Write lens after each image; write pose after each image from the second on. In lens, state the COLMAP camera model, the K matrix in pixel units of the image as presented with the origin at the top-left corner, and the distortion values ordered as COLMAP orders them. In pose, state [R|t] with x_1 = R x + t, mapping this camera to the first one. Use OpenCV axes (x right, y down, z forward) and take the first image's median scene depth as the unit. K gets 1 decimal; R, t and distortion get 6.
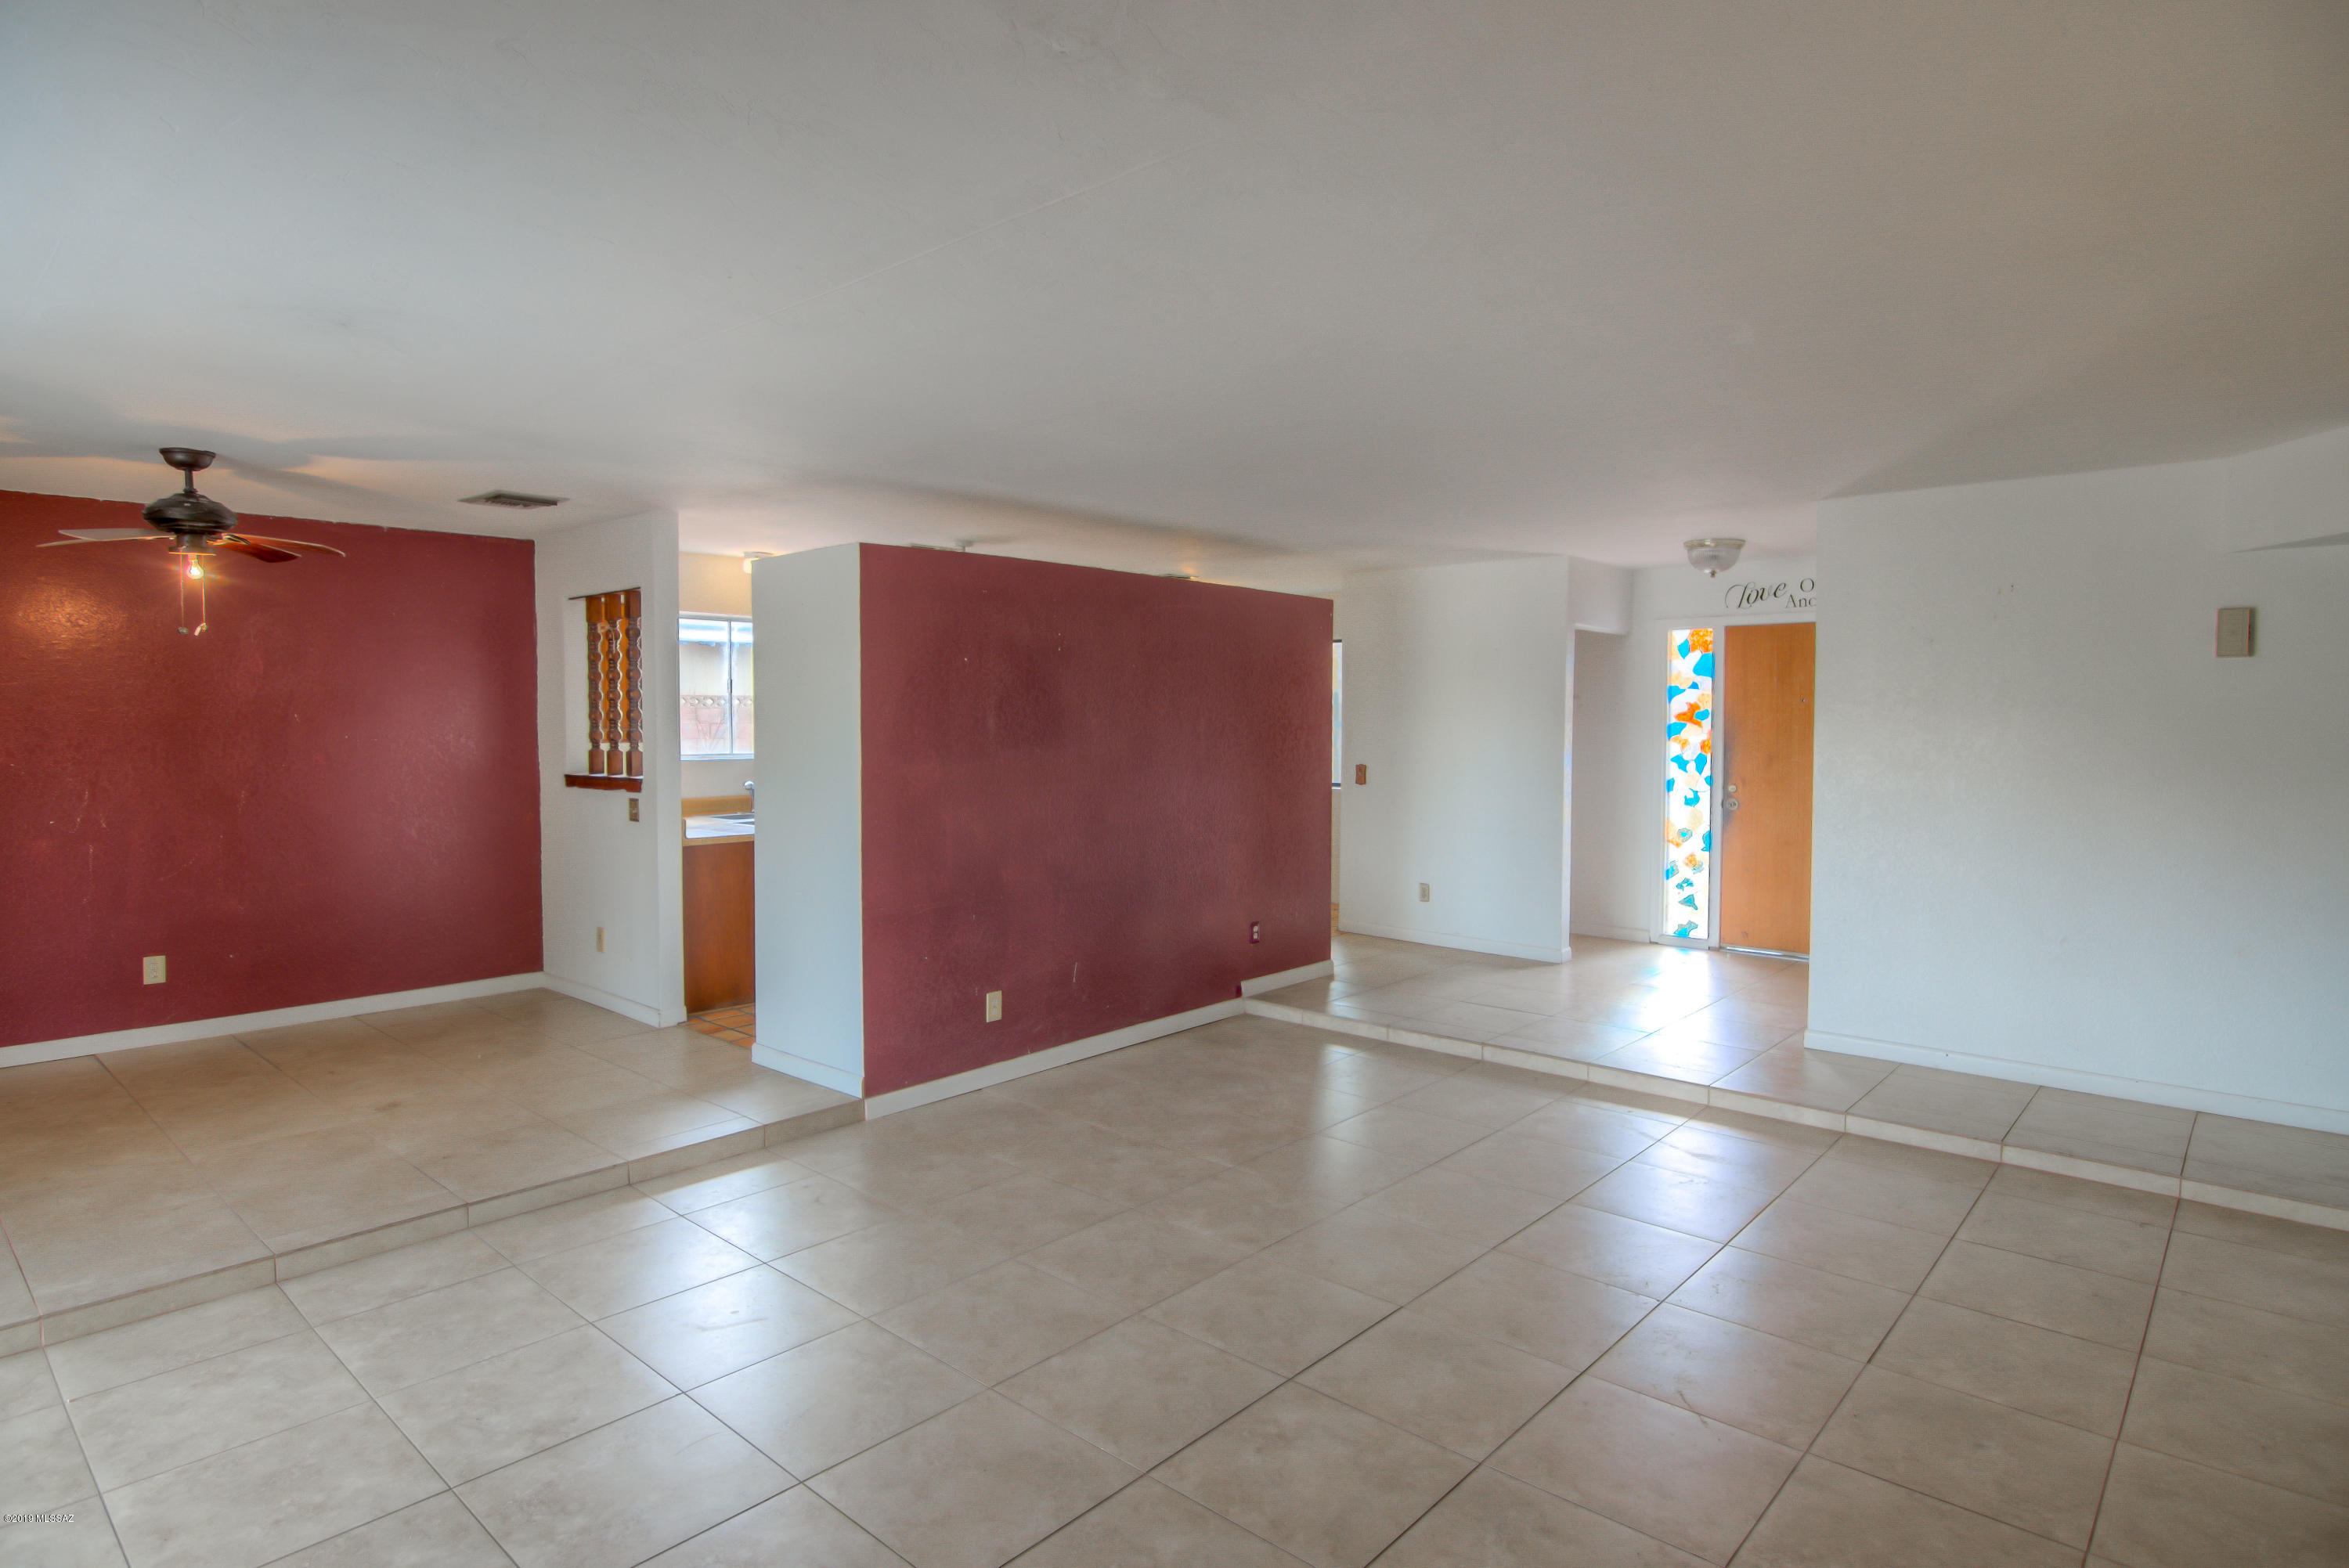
lens RADIAL K [[1255.3, 0, 1168.9], [0, 1255.3, 762.1], [0, 0, 1]] dist [-0.000933, -0.017045]
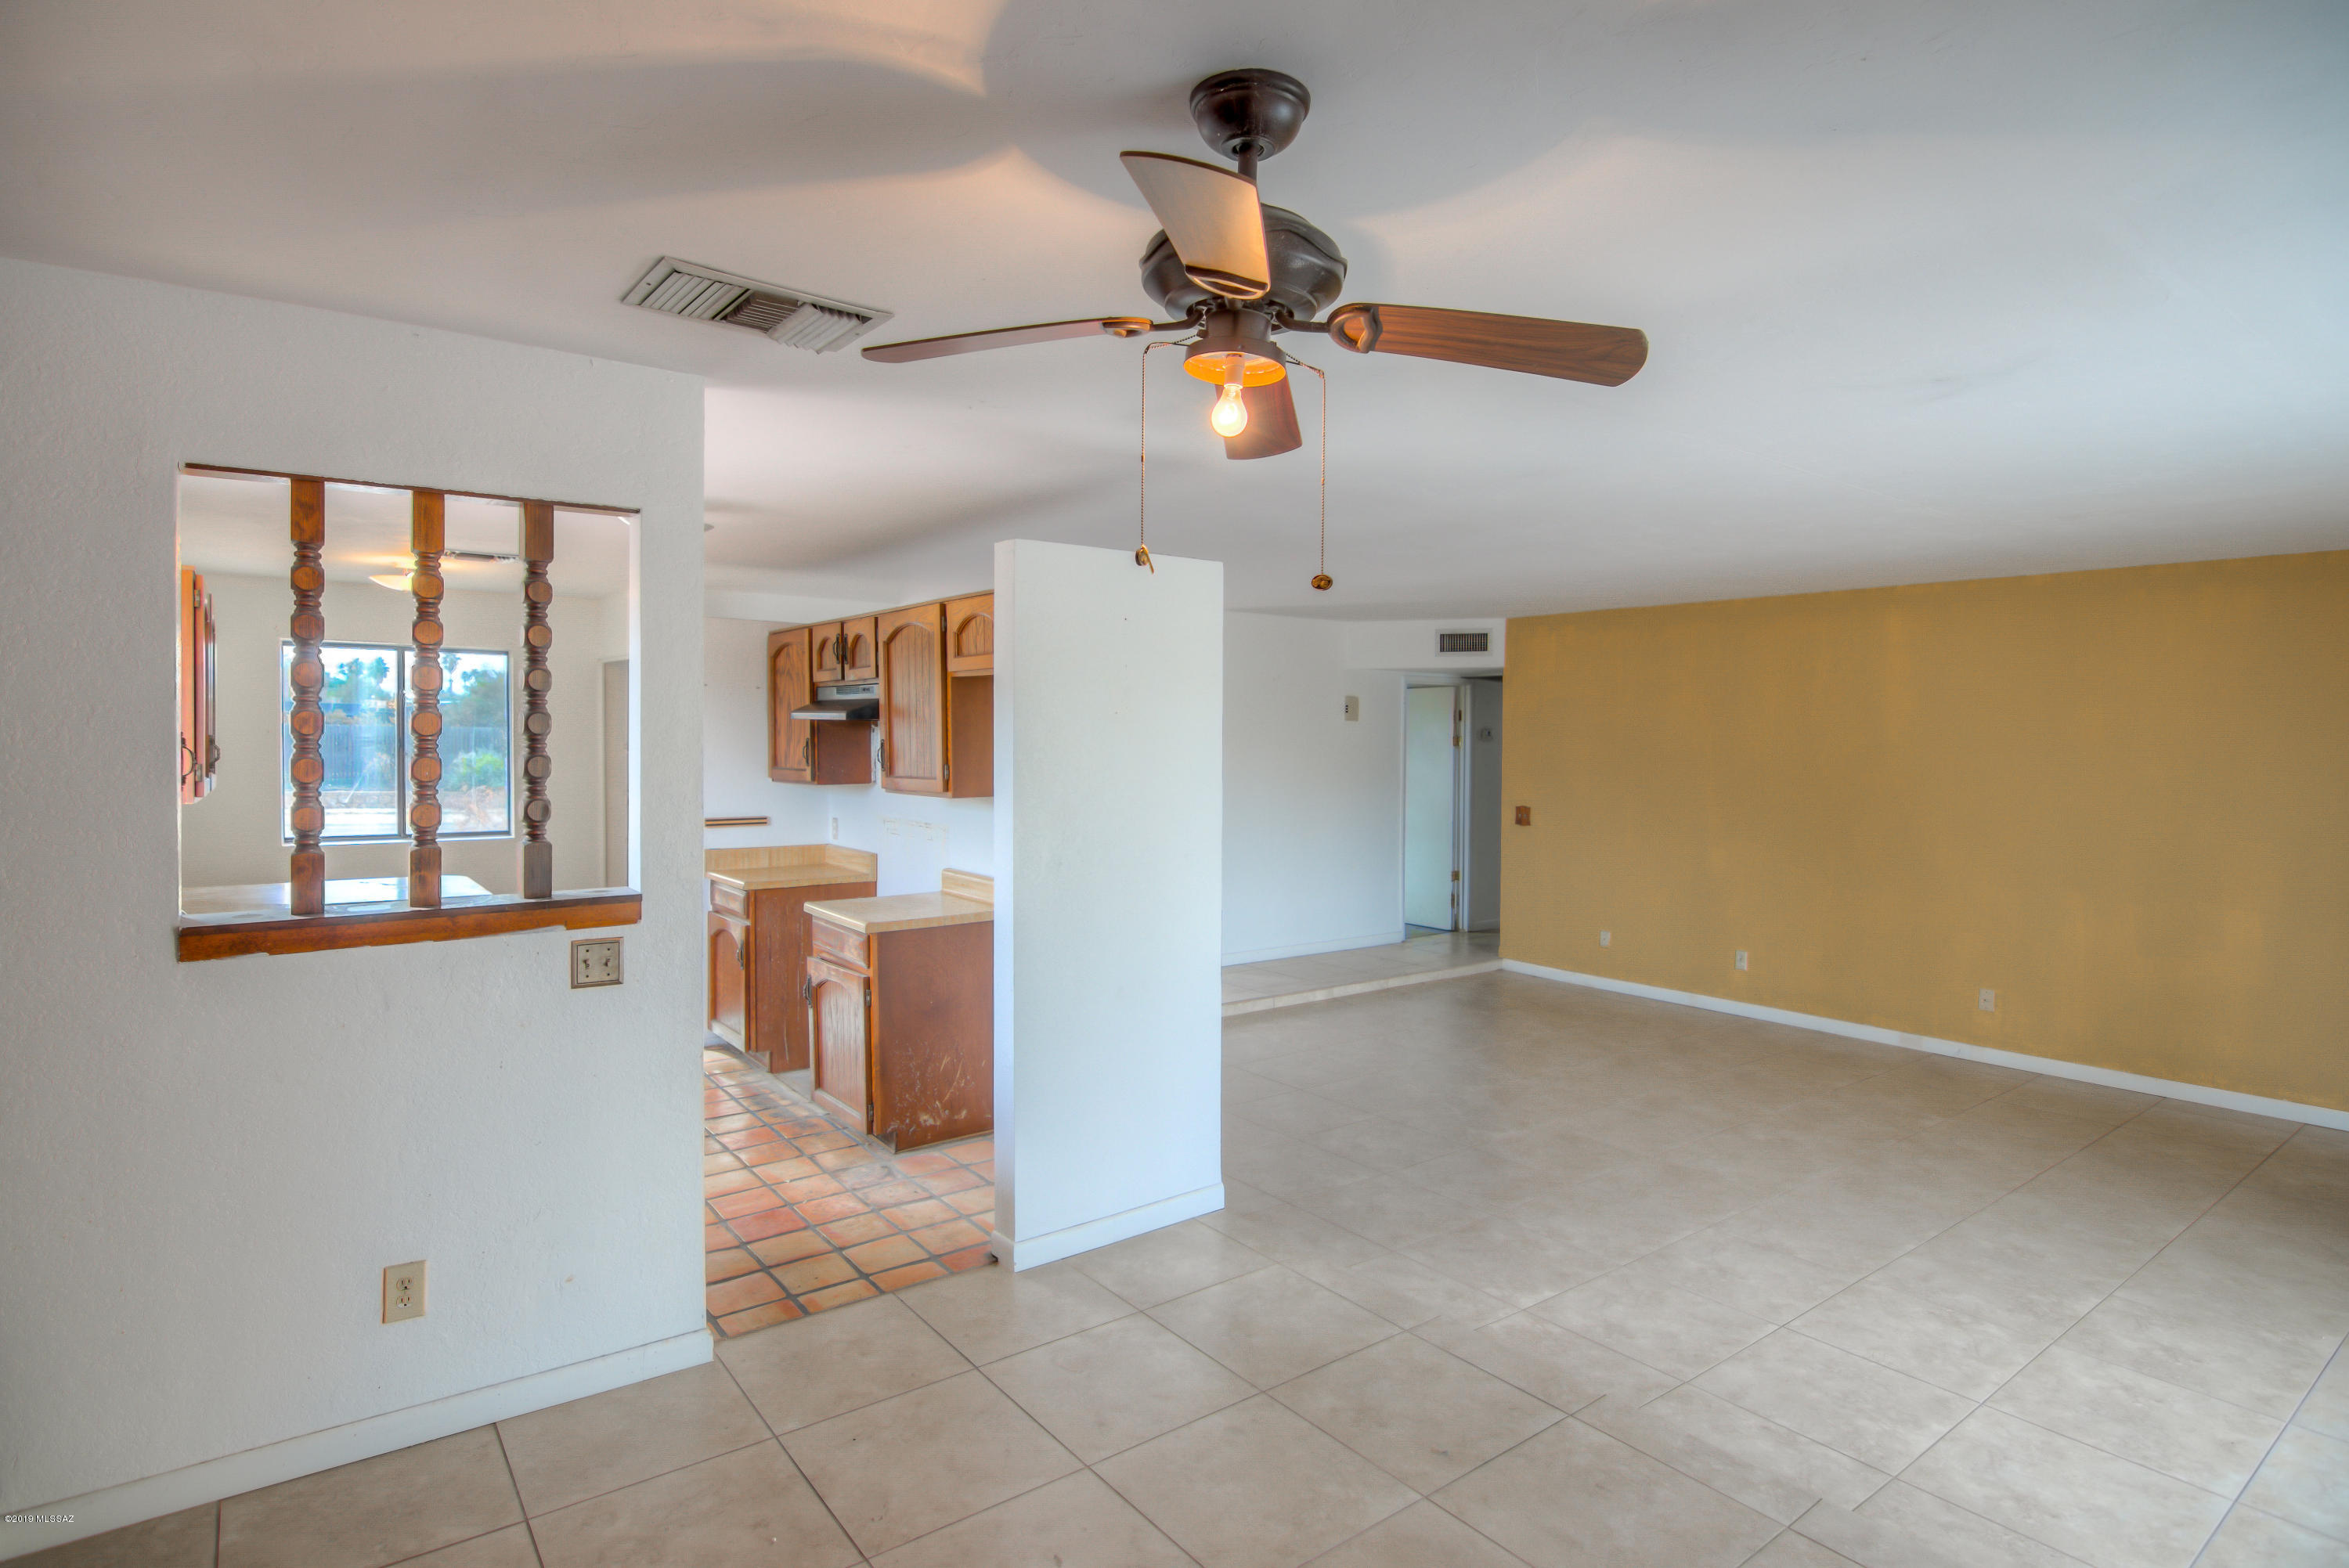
lens RADIAL K [[1210.3, 0, 1144.3], [0, 1210.3, 770.7], [0, 0, 1]] dist [-0.001686, -0.014266]
pose [[0.200715, -0.026294, 0.979297, -0.770178], [0.030520, 0.999322, 0.020577, -0.036036], [-0.979174, 0.025758, 0.201381, 0.639359]]
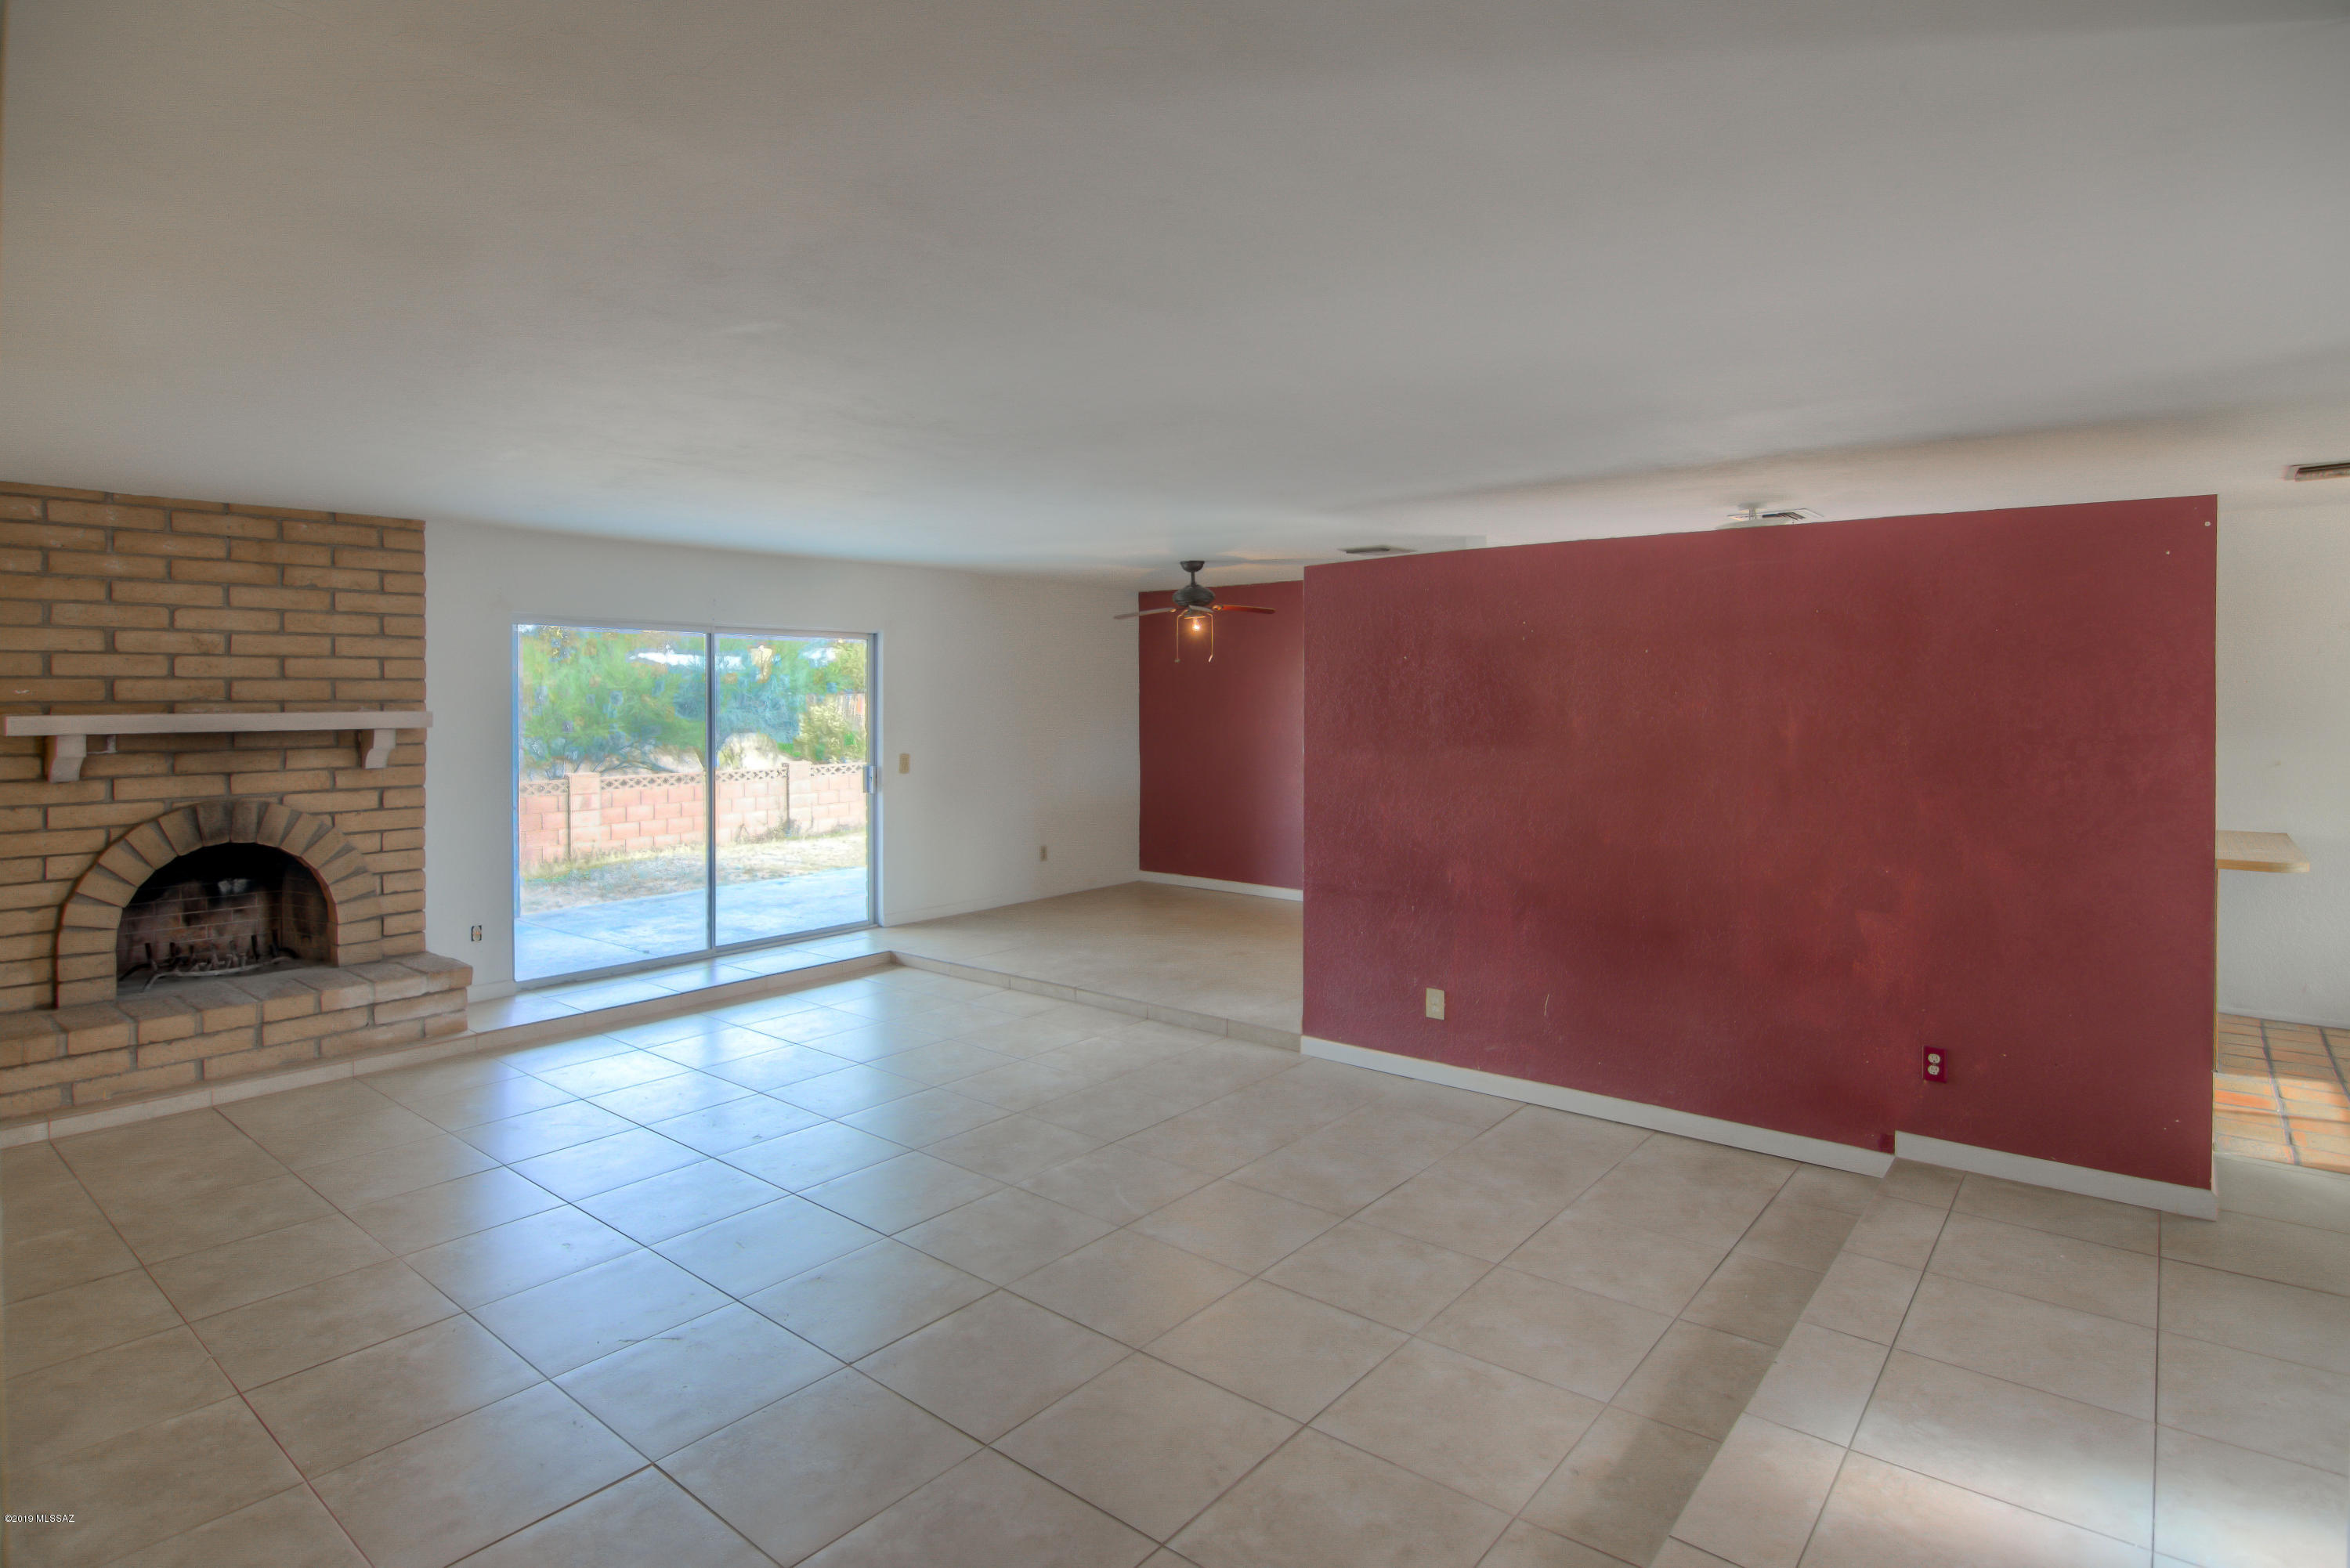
lens RADIAL K [[1220.4, 0, 1177.2], [0, 1220.4, 688.3], [0, 0, 1]] dist [-0.010985, -0.002564]
pose [[0.053453, -0.007423, -0.998543, 0.652513], [-0.037365, 0.999257, -0.009428, -0.030341], [0.997871, 0.037814, 0.053136, 0.590913]]
